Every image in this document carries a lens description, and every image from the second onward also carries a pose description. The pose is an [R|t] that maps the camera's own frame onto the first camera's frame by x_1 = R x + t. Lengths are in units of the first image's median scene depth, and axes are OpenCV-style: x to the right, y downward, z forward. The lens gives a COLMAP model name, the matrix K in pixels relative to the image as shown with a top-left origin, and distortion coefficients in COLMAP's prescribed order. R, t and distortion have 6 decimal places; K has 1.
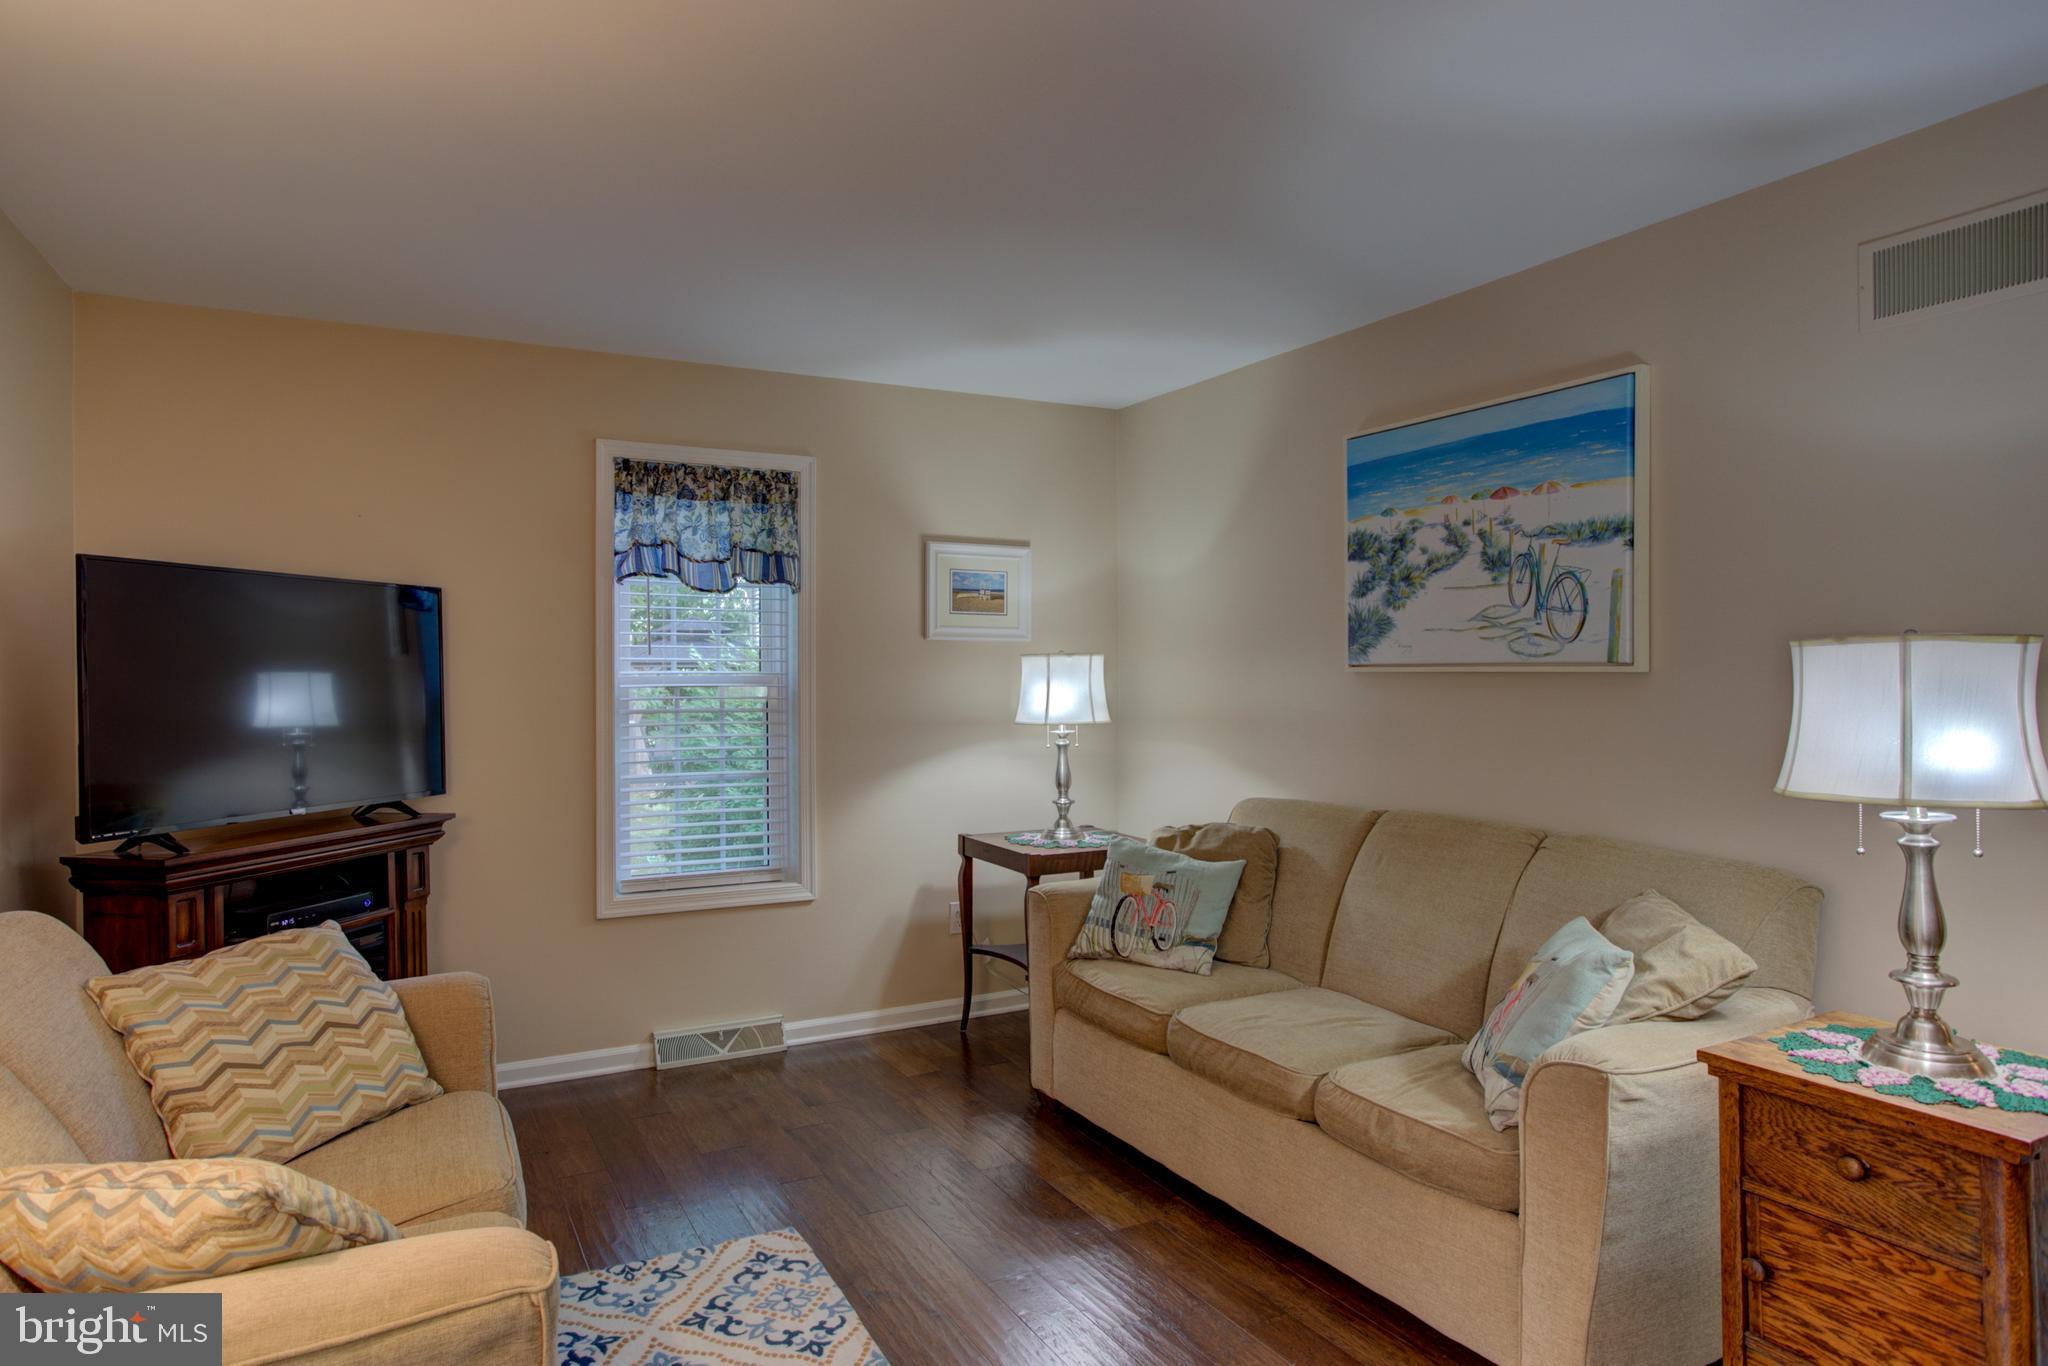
lens RADIAL K [[1189.8, 0, 1022.5], [0, 1189.8, 676.9], [0, 0, 1]] dist [-0.033851, 0.029570]
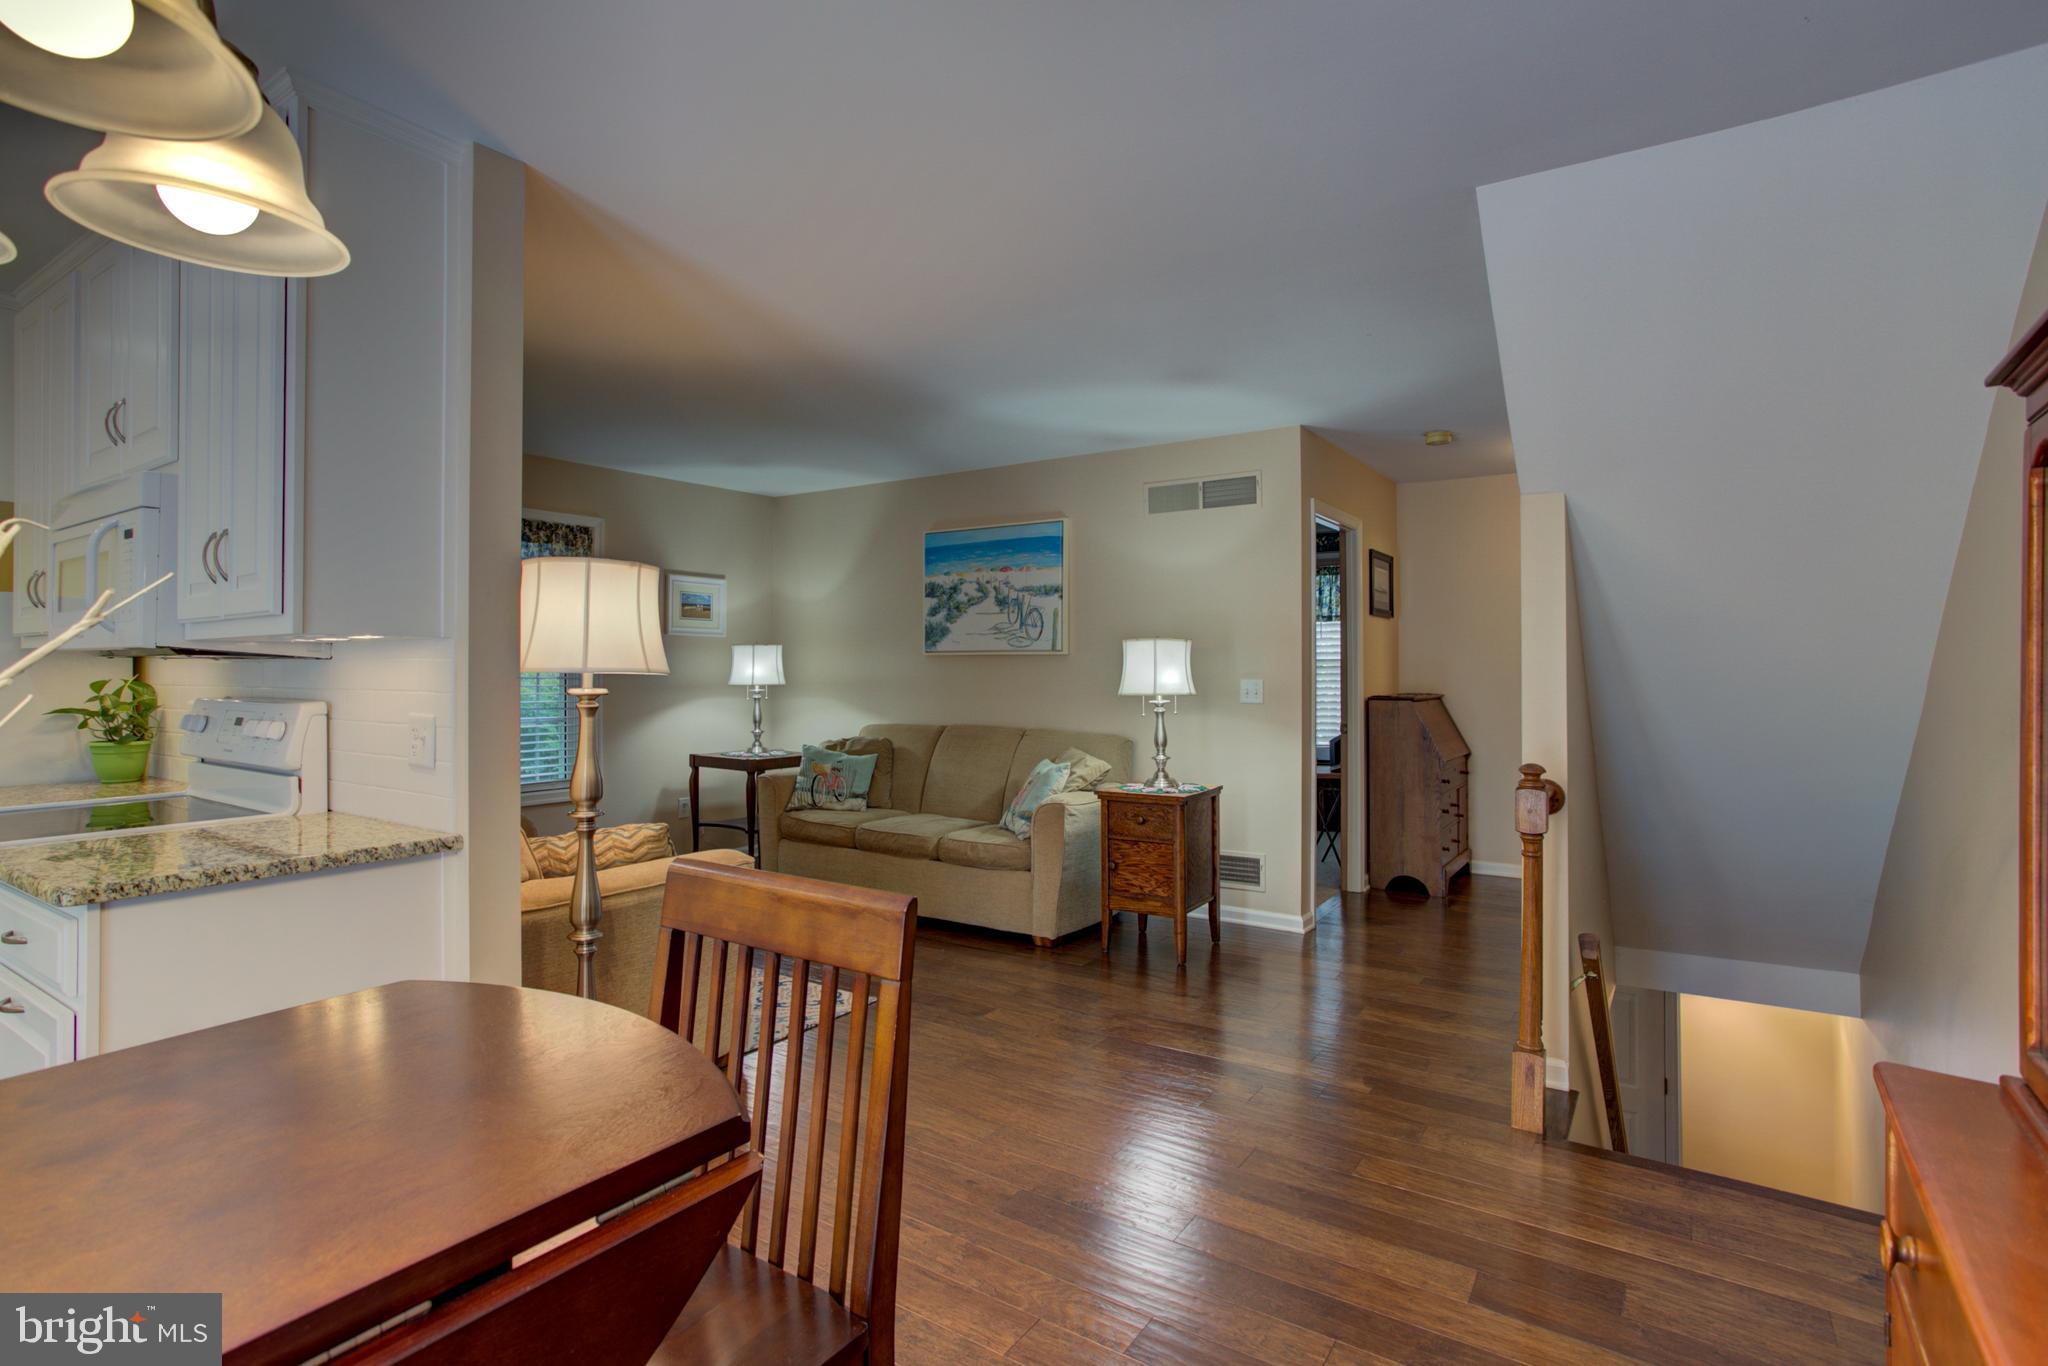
lens RADIAL K [[995.8, 0, 1040.5], [0, 995.8, 664.2], [0, 0, 1]] dist [-0.041005, 0.022056]
pose [[0.877229, 0.004451, 0.480051, -0.405975], [-0.000027, 0.999957, -0.009222, 0.030540], [-0.480071, 0.008077, 0.877192, -0.606898]]
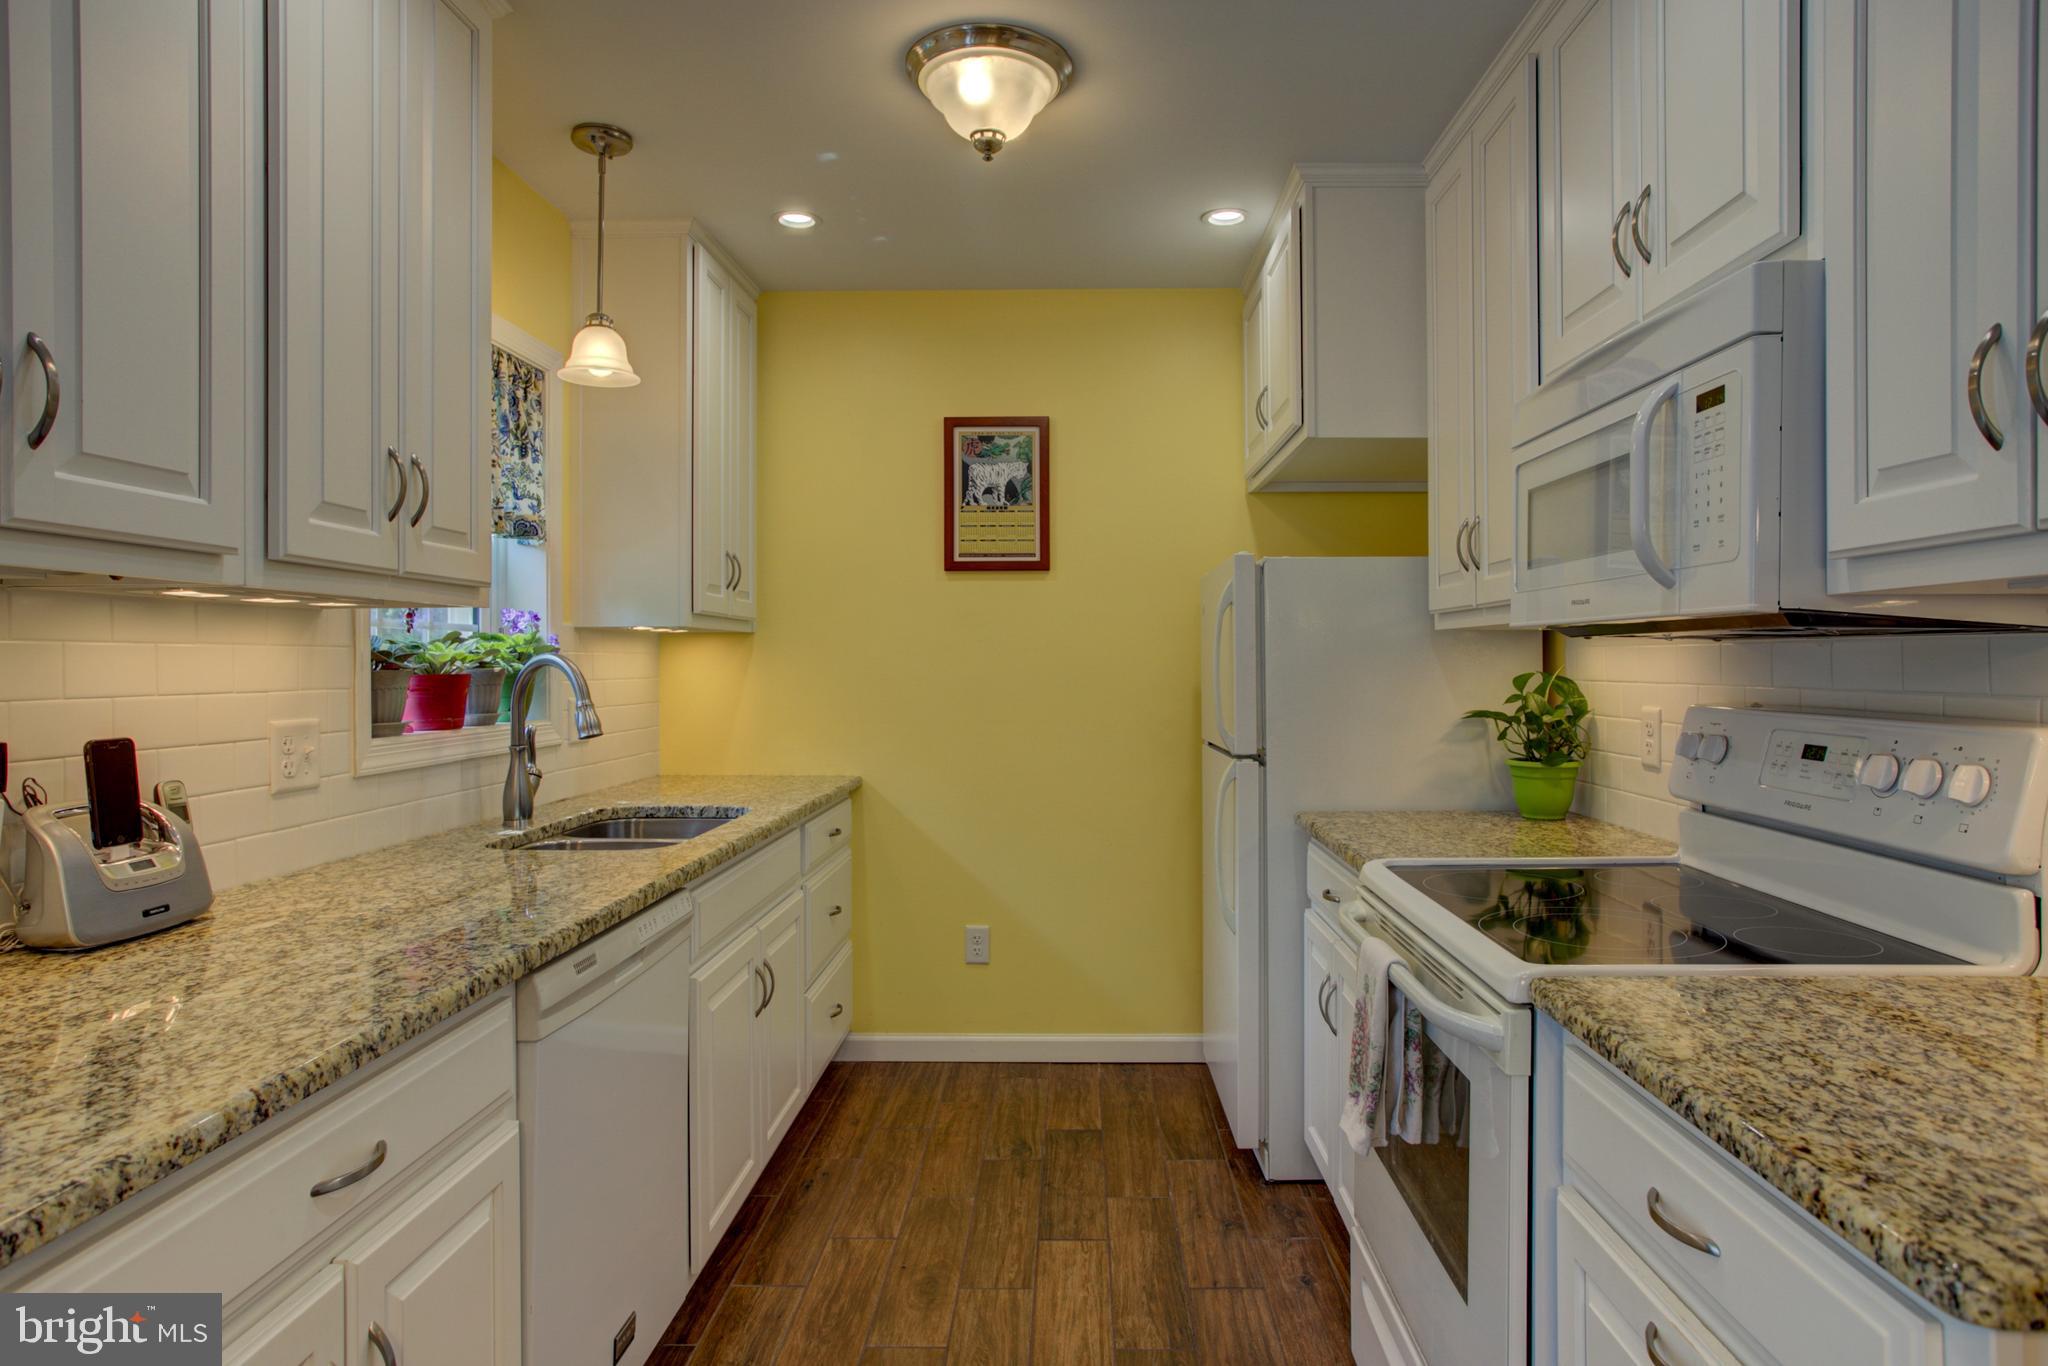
lens RADIAL K [[1158.5, 0, 1043.8], [0, 1158.5, 669.7], [0, 0, 1]] dist [-0.039553, 0.030985]
pose [[0.872661, 0.002677, -0.488320, -0.662030], [-0.000276, 0.999988, 0.004990, 0.031574], [0.488327, -0.004220, 0.872651, -0.167223]]
